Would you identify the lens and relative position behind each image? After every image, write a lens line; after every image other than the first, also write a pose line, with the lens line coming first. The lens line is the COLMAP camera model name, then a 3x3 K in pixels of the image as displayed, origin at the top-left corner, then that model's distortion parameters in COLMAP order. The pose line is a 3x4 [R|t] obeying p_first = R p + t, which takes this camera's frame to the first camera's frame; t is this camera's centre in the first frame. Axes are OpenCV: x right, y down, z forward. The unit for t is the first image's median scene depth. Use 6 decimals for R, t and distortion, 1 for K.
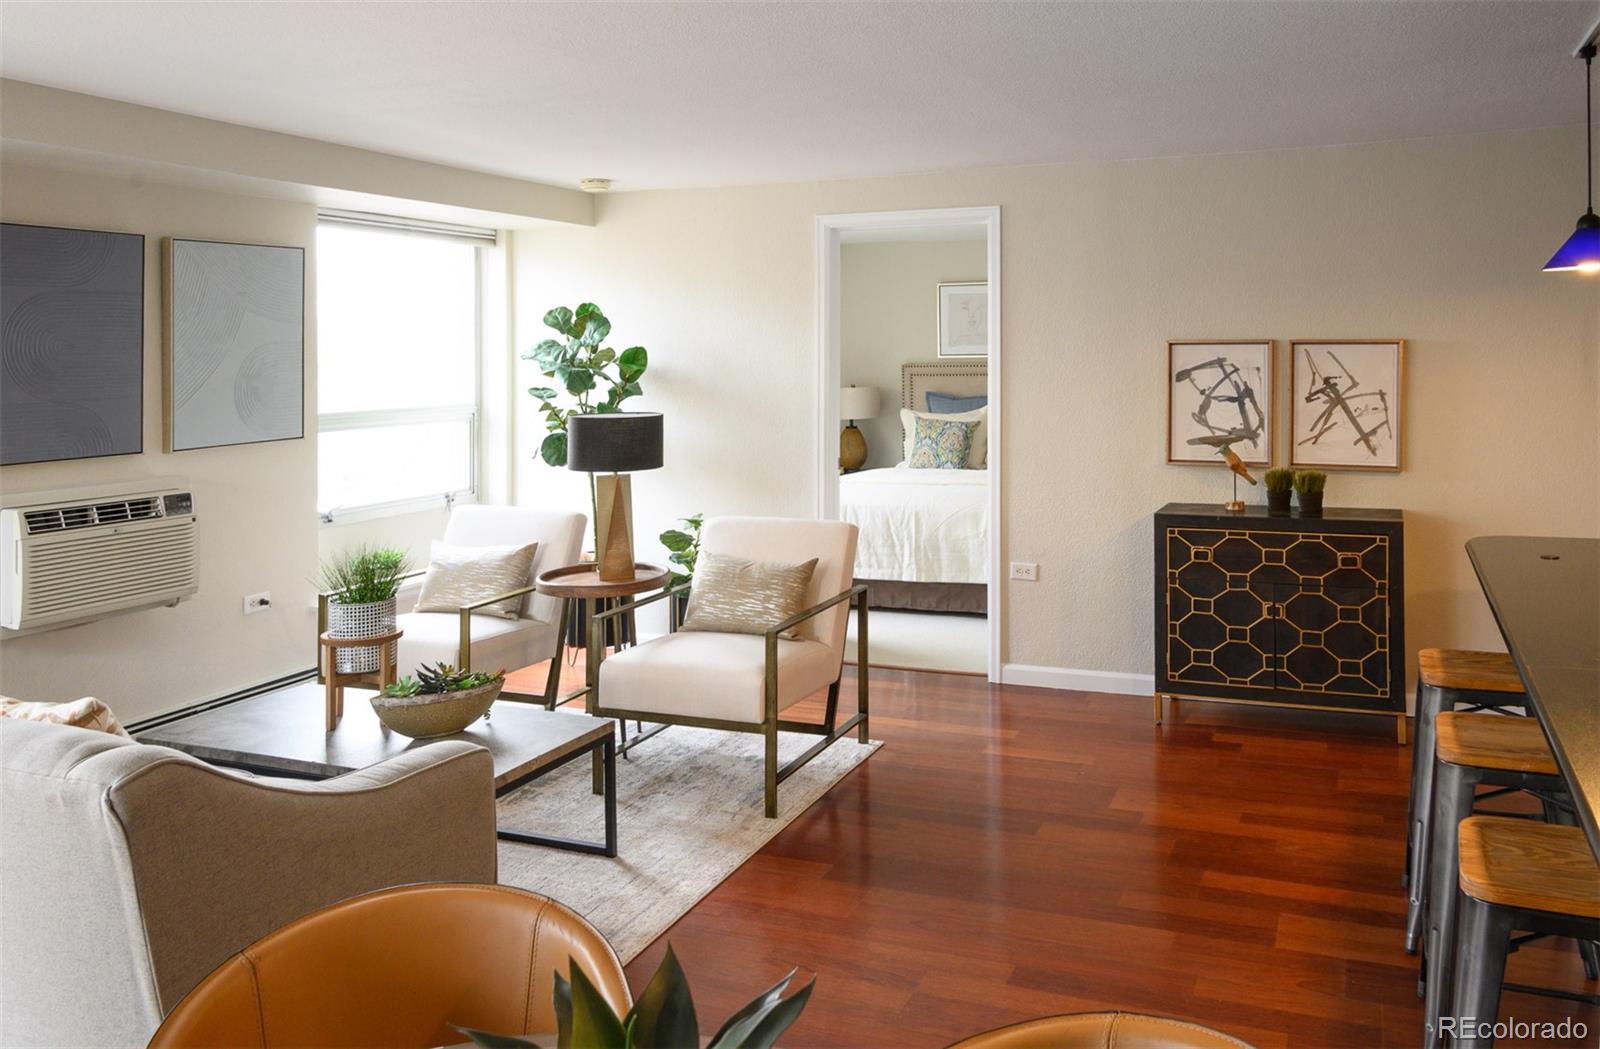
lens RADIAL K [[1272.9, 0, 802.3], [0, 1272.9, 351.9], [0, 0, 1]] dist [0.002393, -0.007617]
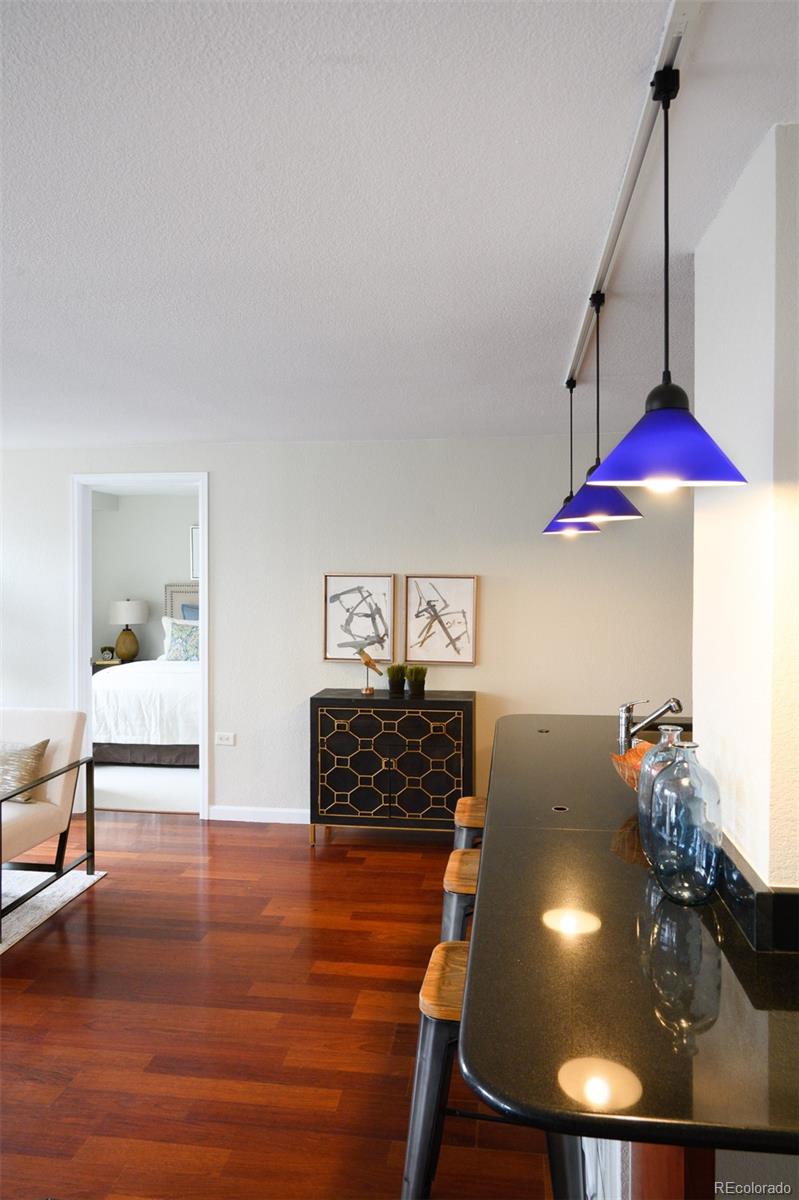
lens RADIAL K [[823.9, 0, 398.7], [0, 823.9, 576.4], [0, 0, 1]] dist [-0.038331, 0.000038]
pose [[0.972148, 0.007786, 0.234238, 0.159472], [-0.011835, 0.999804, 0.015886, -0.021971], [-0.234068, -0.018215, 0.972049, 0.100936]]
